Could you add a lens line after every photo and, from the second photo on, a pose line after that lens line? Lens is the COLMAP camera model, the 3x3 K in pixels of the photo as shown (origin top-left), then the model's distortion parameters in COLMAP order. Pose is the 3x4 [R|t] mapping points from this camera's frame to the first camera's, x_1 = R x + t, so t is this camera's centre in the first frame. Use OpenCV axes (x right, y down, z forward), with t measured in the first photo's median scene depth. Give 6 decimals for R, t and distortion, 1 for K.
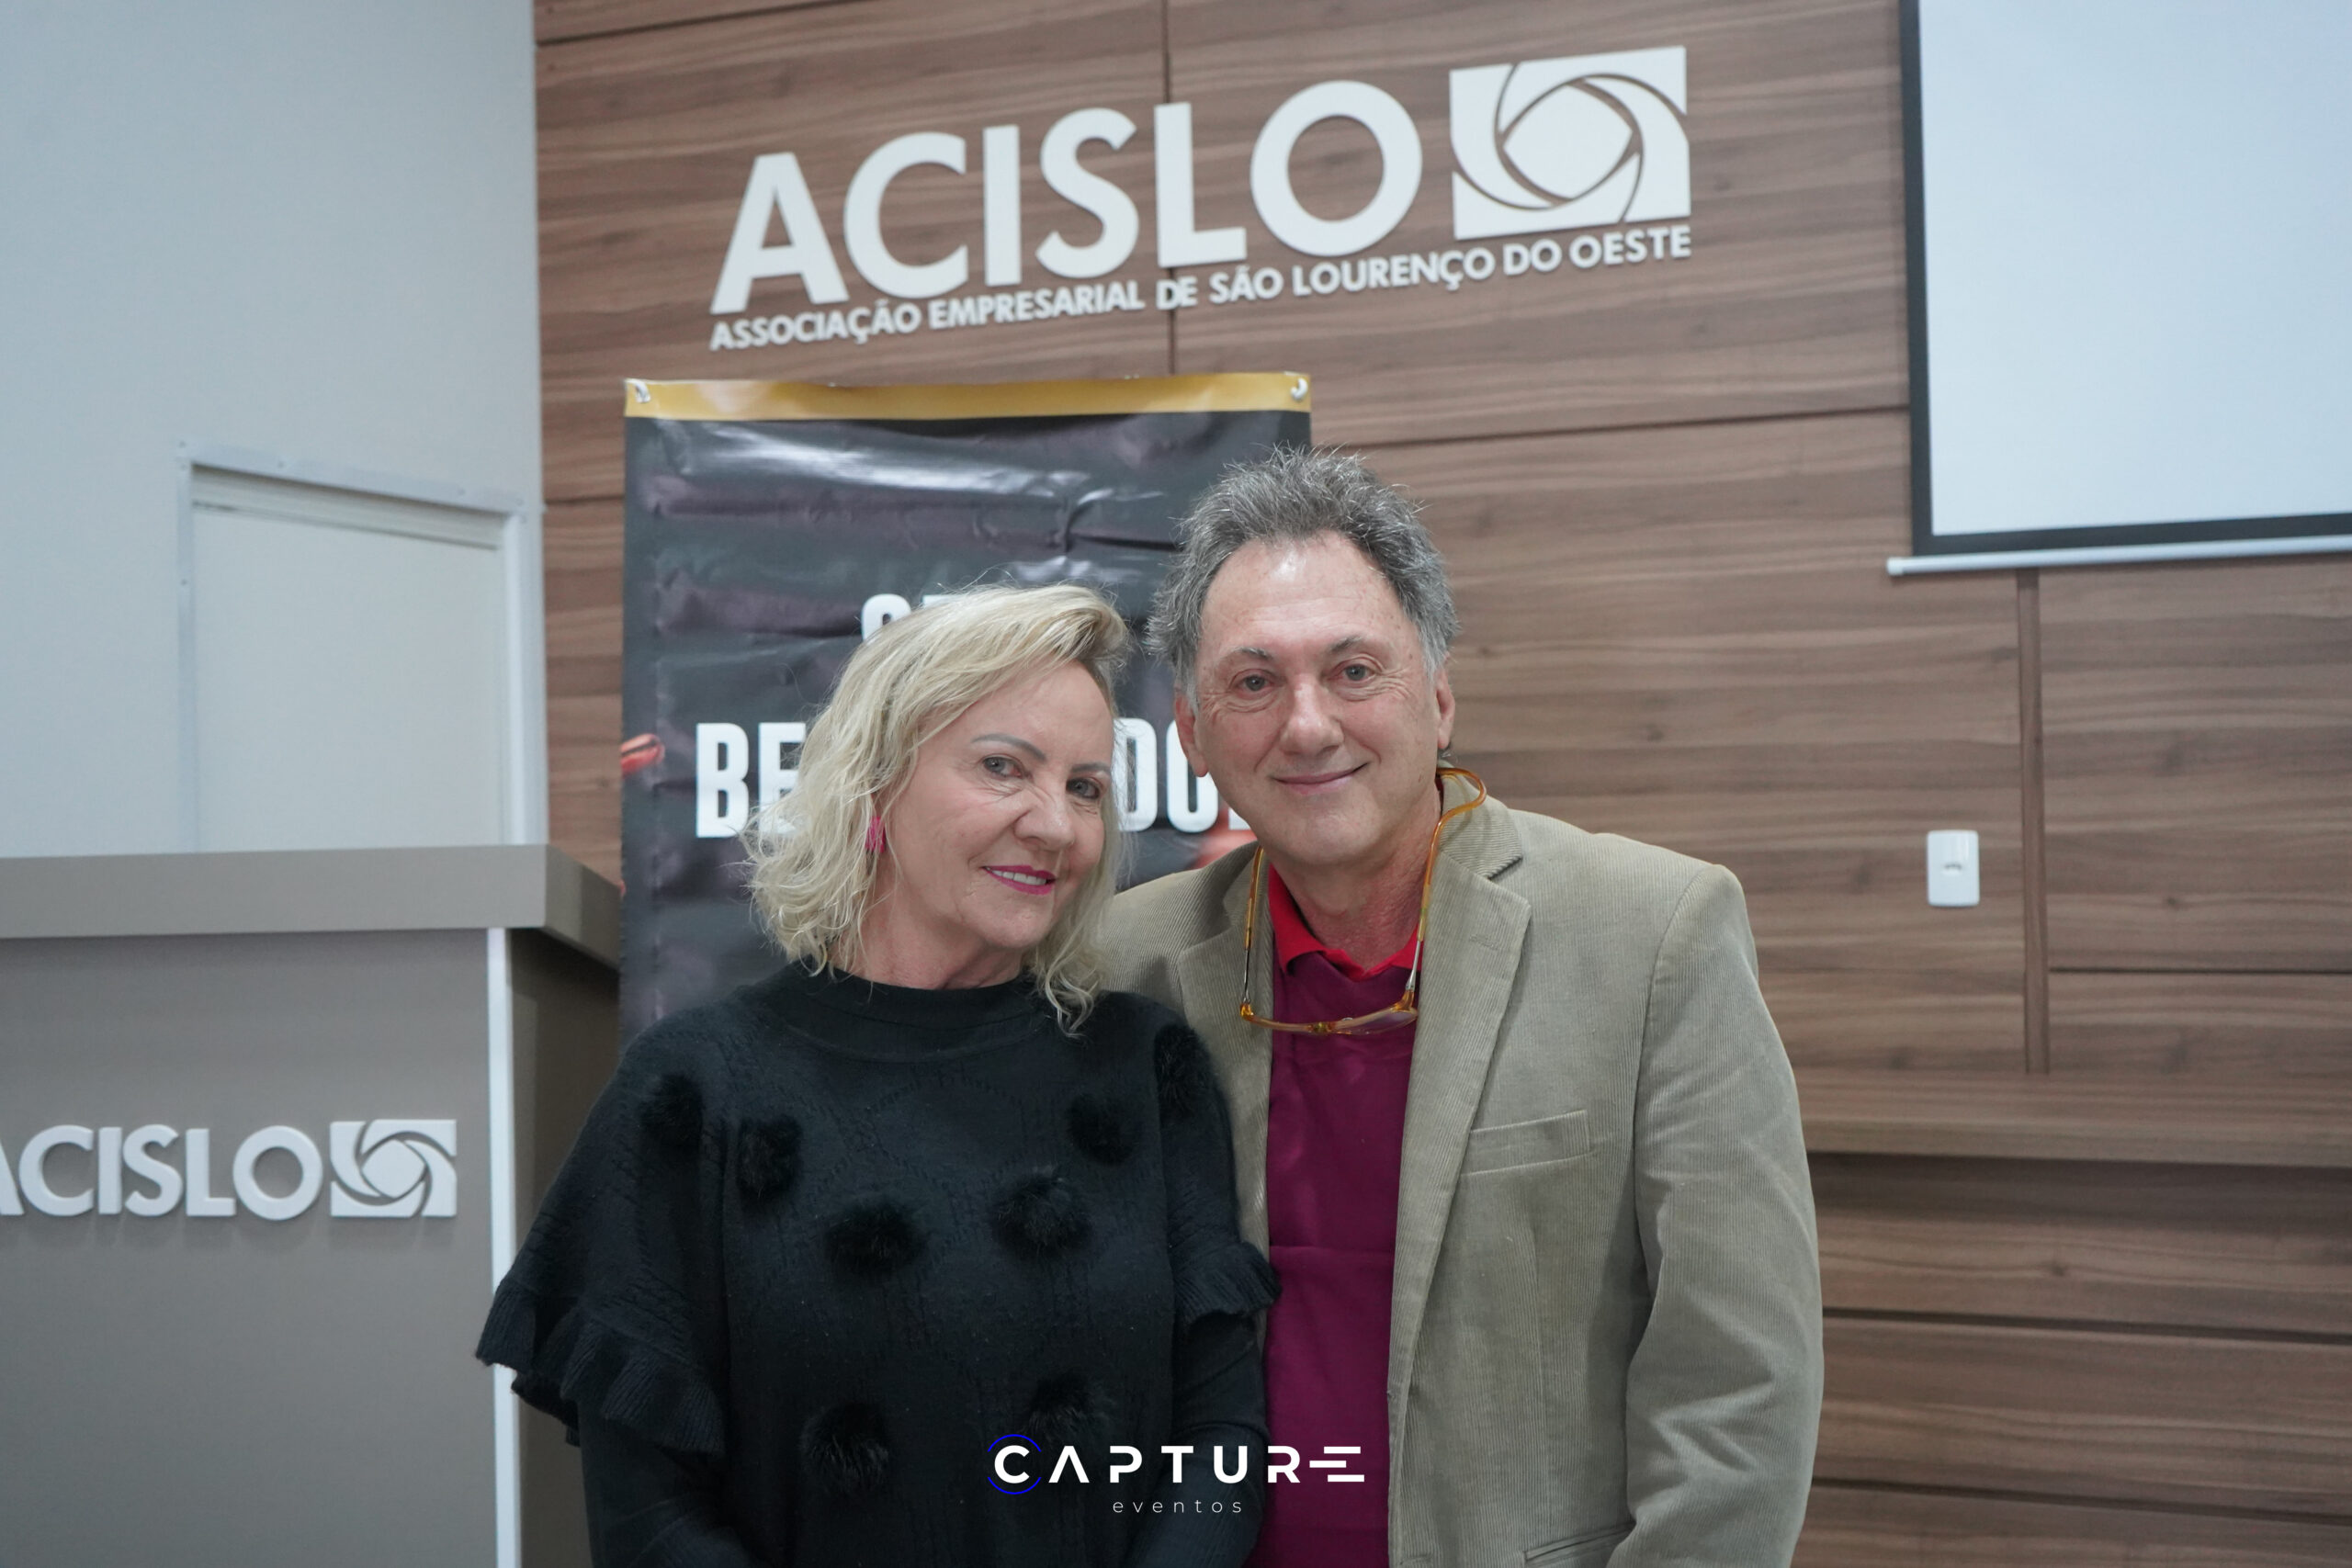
lens RADIAL K [[2695.2, 0, 1163.9], [0, 2695.2, 777.9], [0, 0, 1]] dist [0.005794, 0.000000]
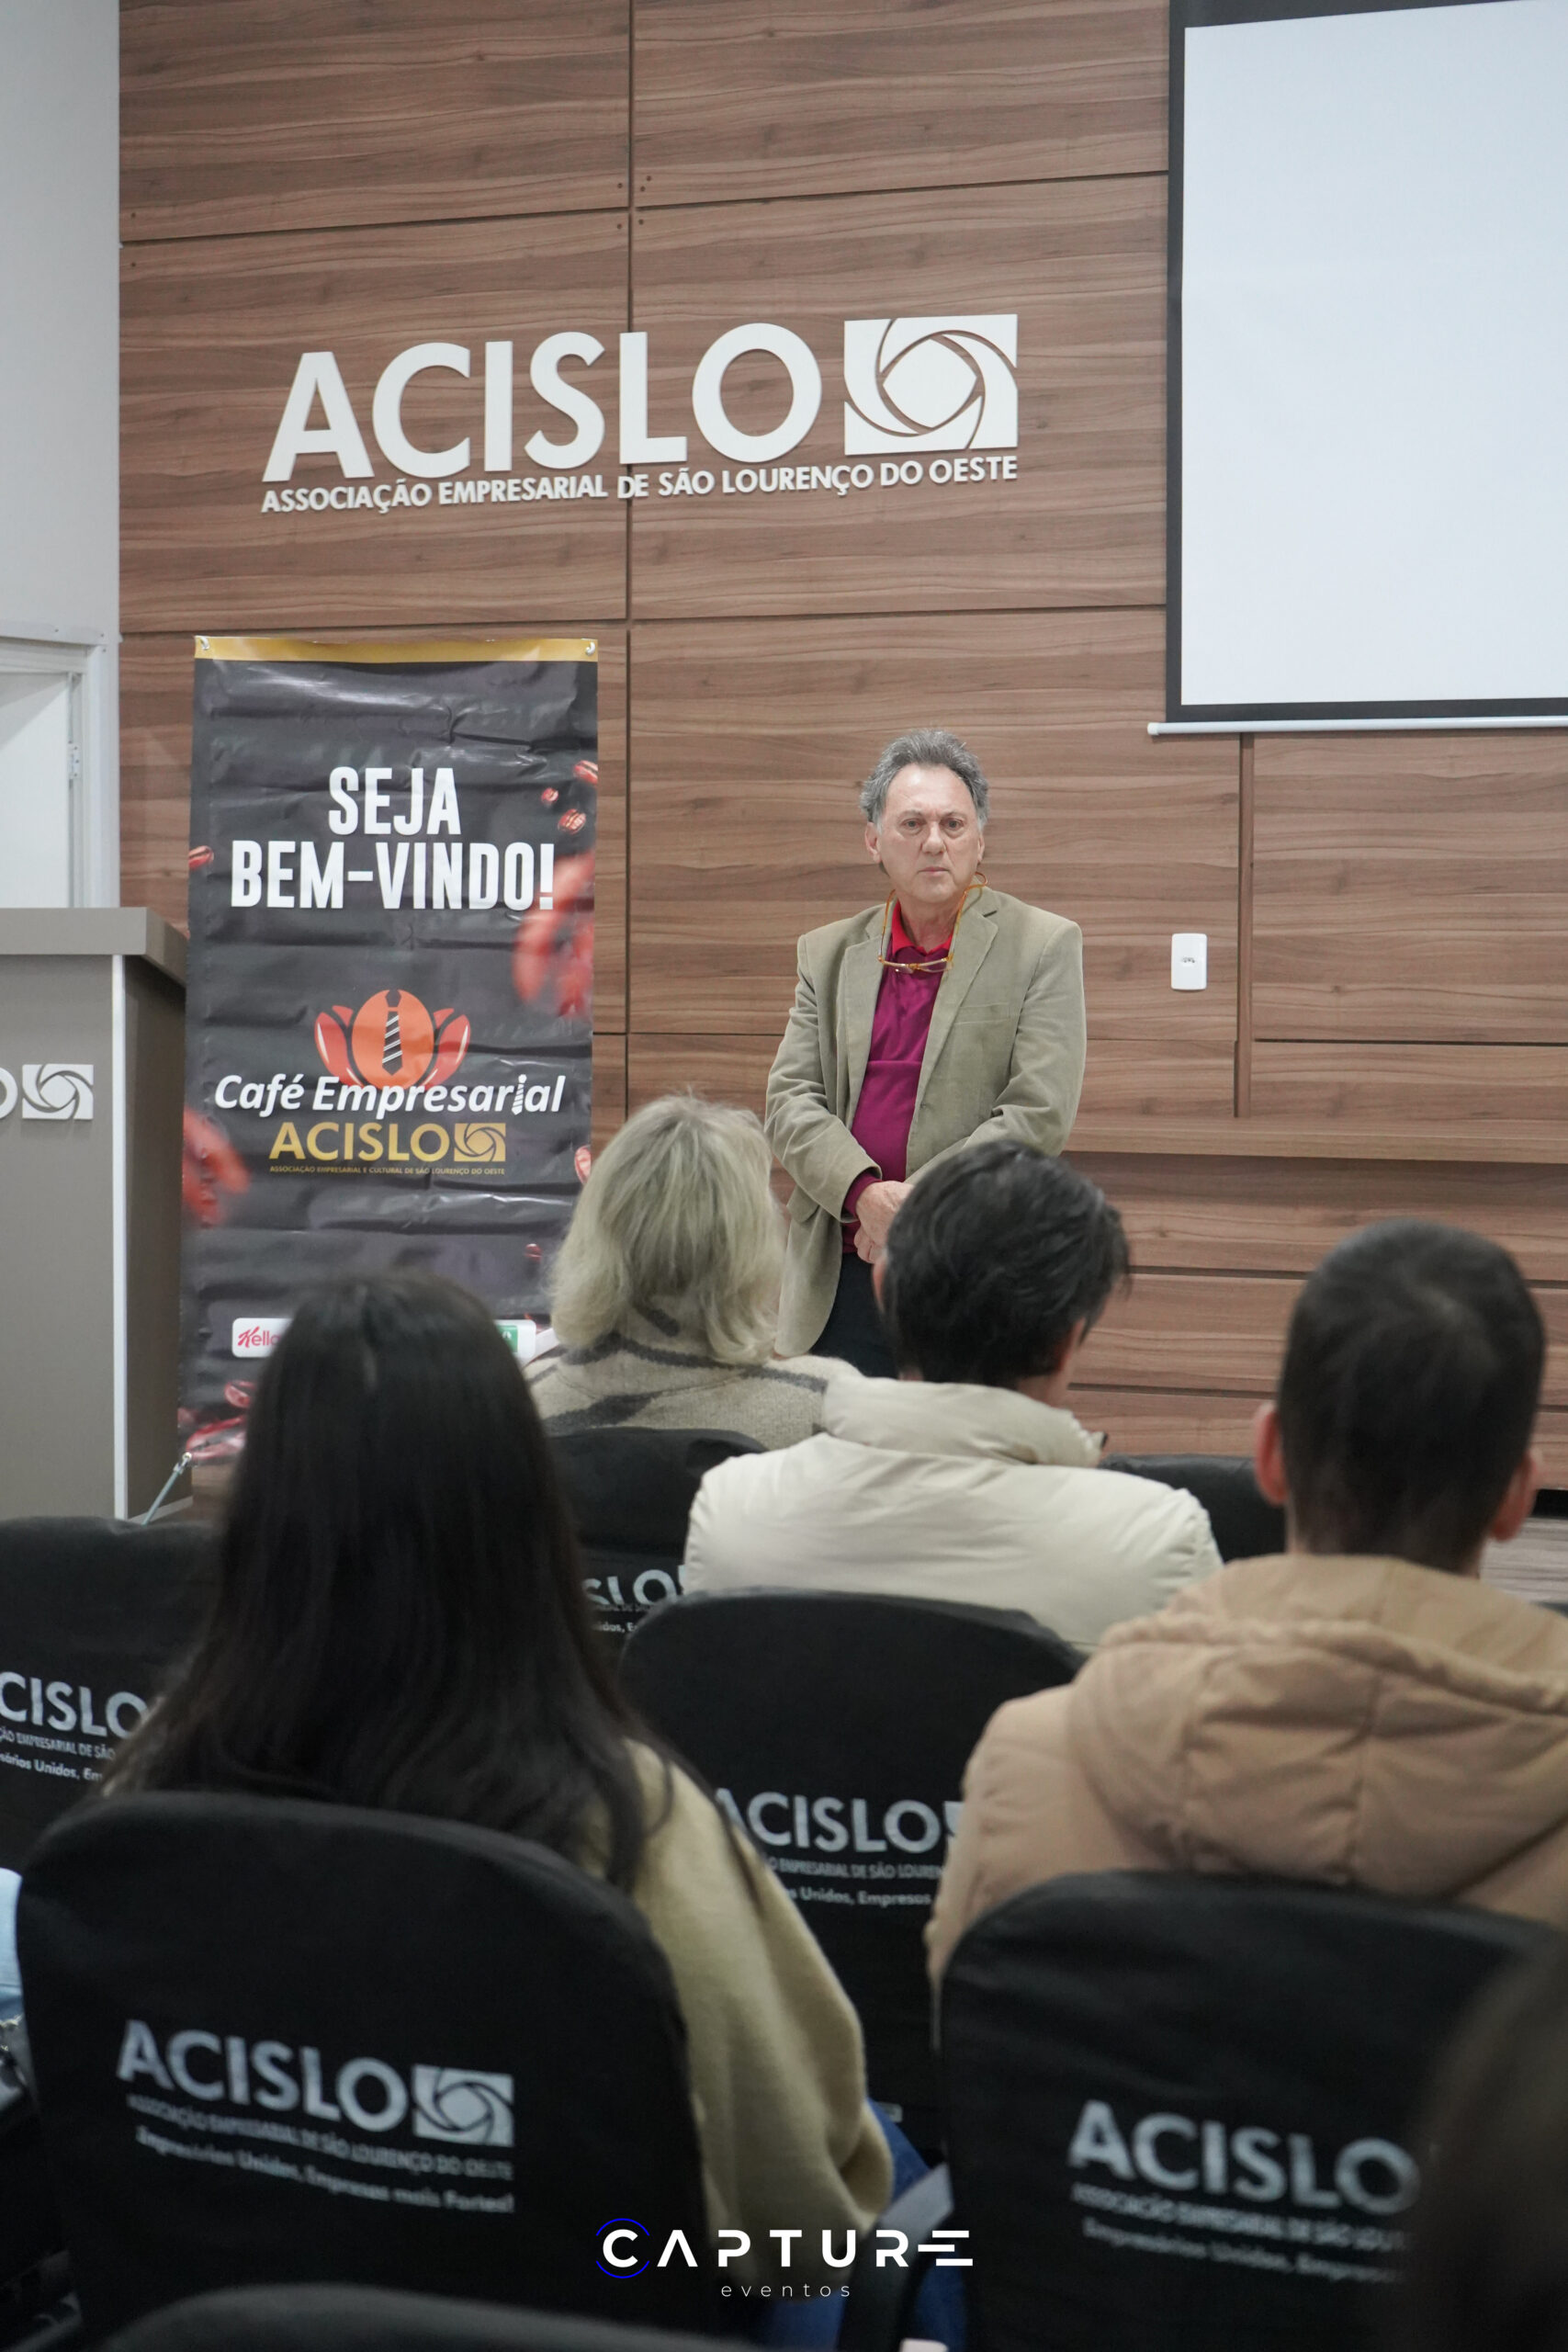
lens RADIAL K [[4793.4, 0, 802.8], [0, 4793.4, 1211.6], [0, 0, 1]] dist [-0.055946, 0.000000]
pose [[0.997655, 0.027211, -0.062797, 0.245621], [-0.022782, 0.997273, 0.070202, -0.004251], [0.064536, -0.068607, 0.995554, -1.287666]]
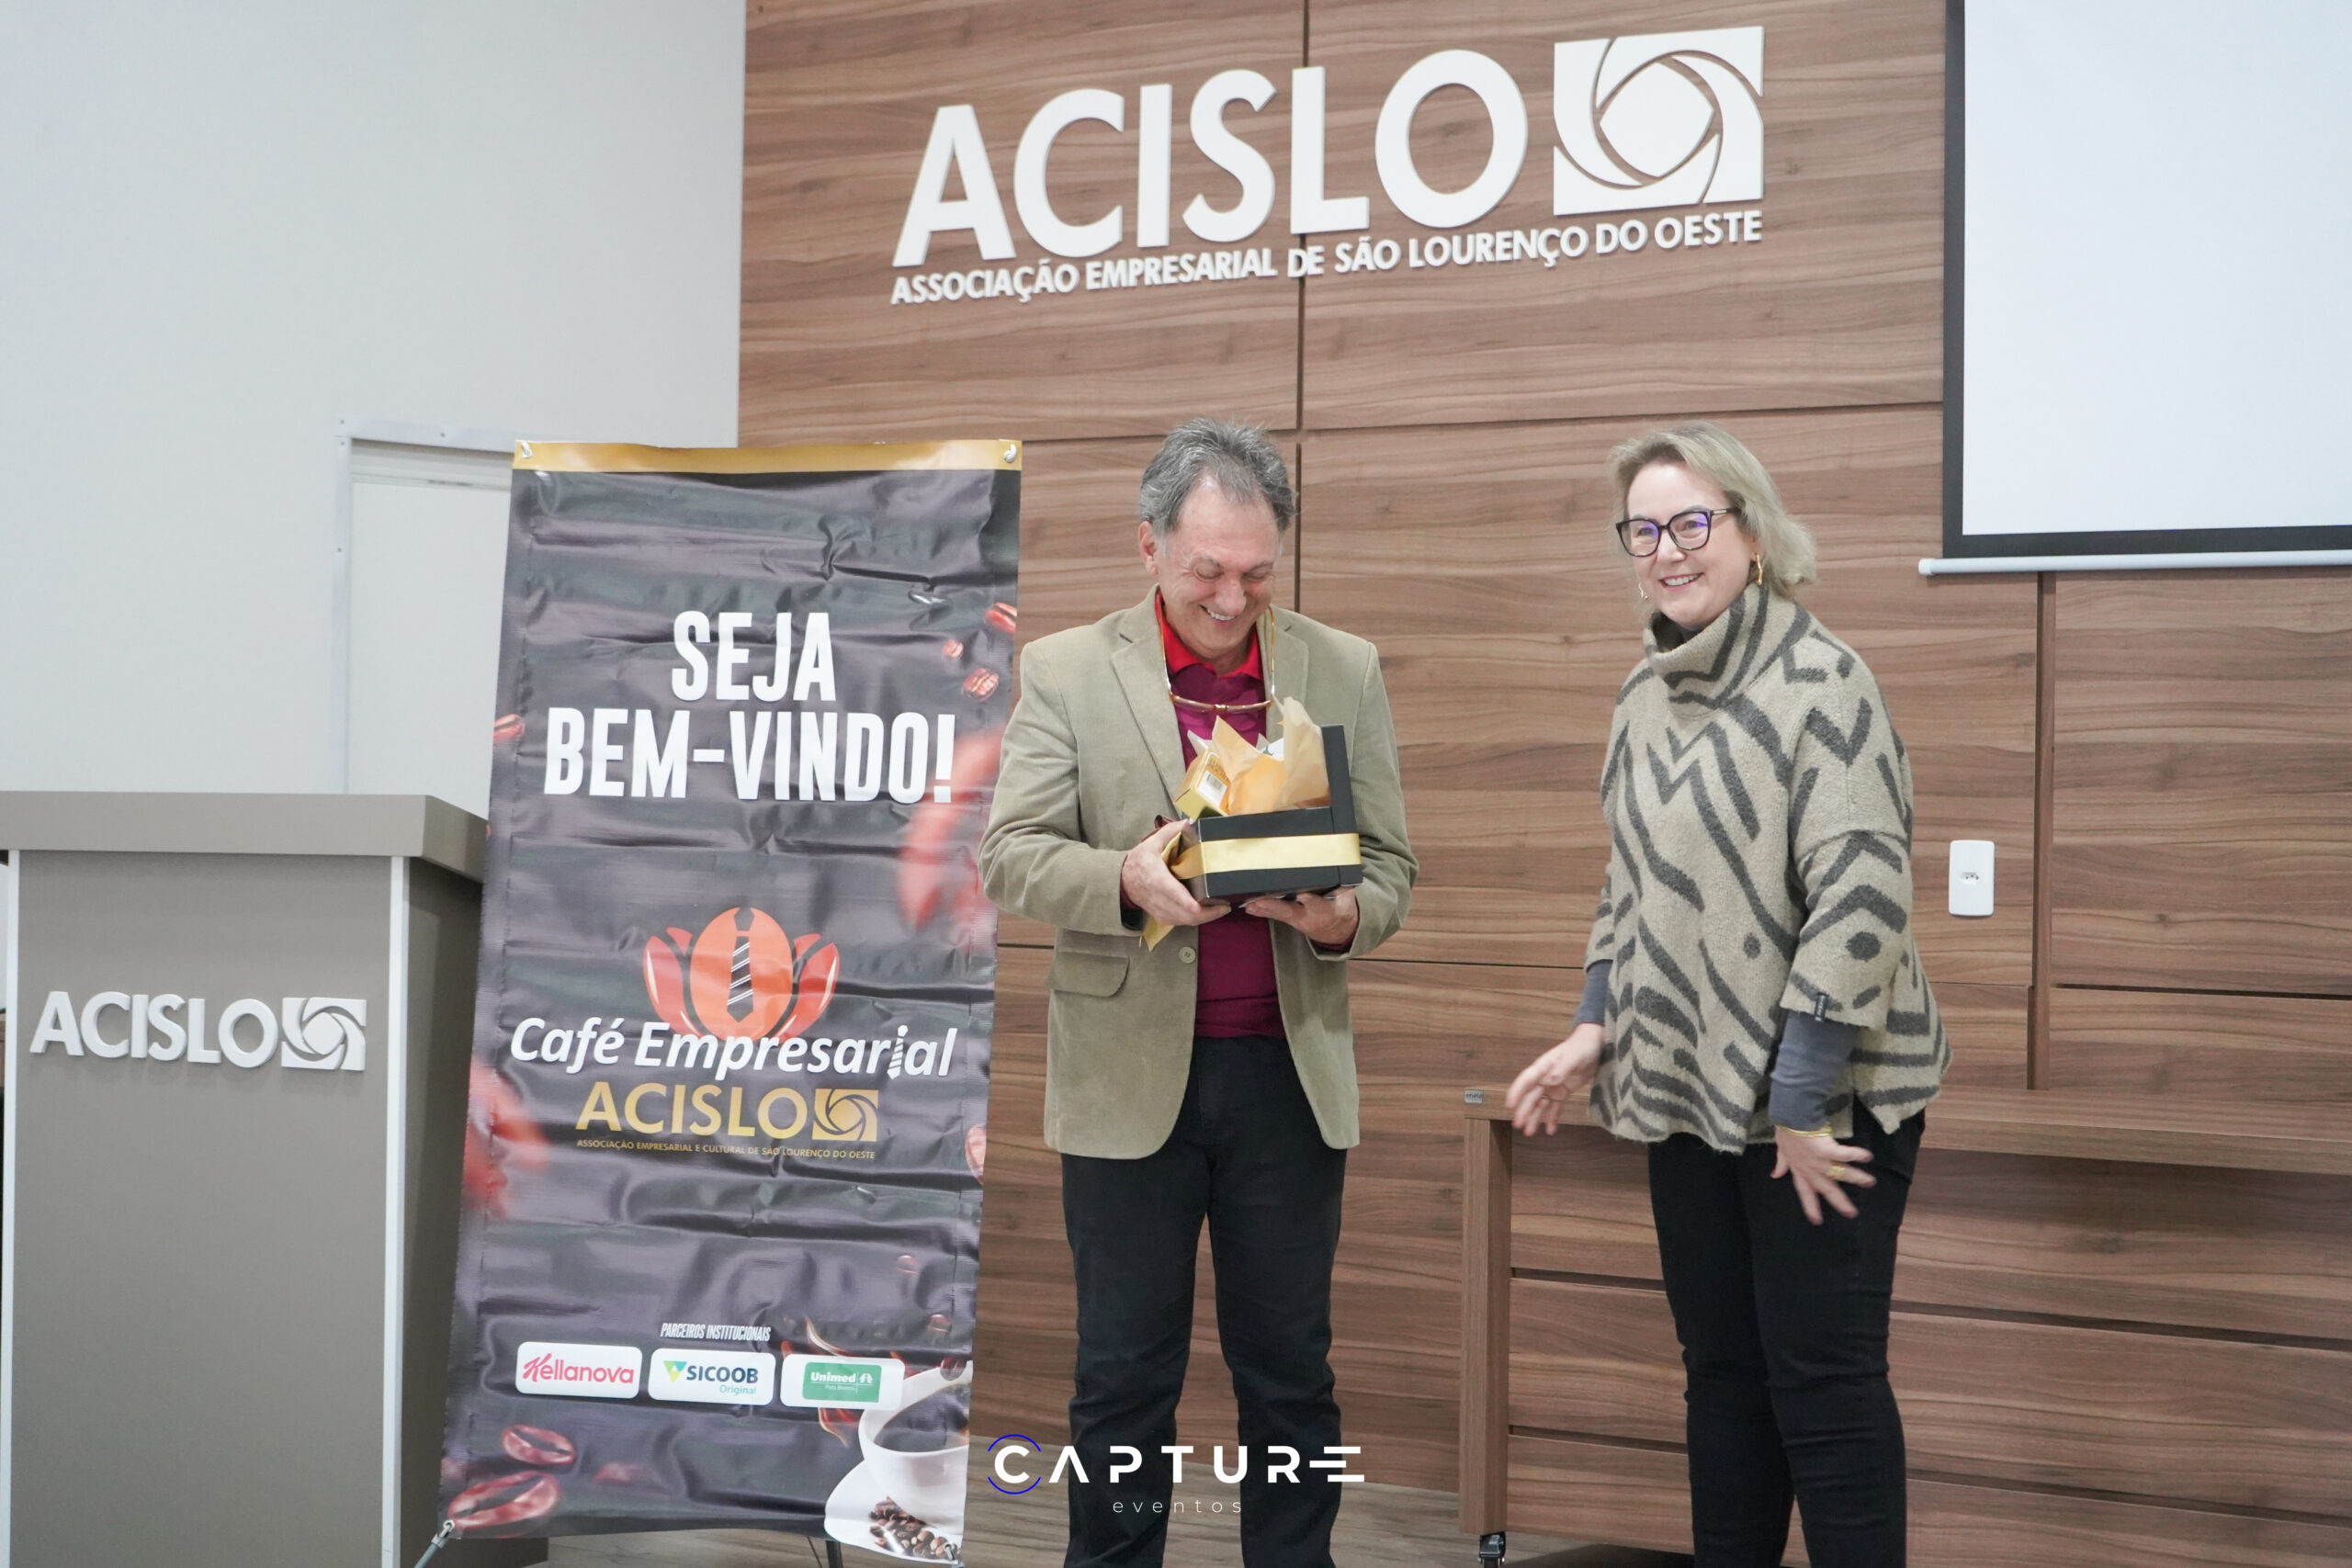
lens RADIAL K [[4793.4, 0, 1154.8], [0, 4793.4, 775.4], [0, 0, 1]] dist [-0.055946, 0.000000]
pose [[0.955510, 0.032541, -0.293159, 0.498049], [-0.029996, 0.999463, 0.013175, -0.016785], [0.293430, -0.003795, 0.955973, -0.714868]]
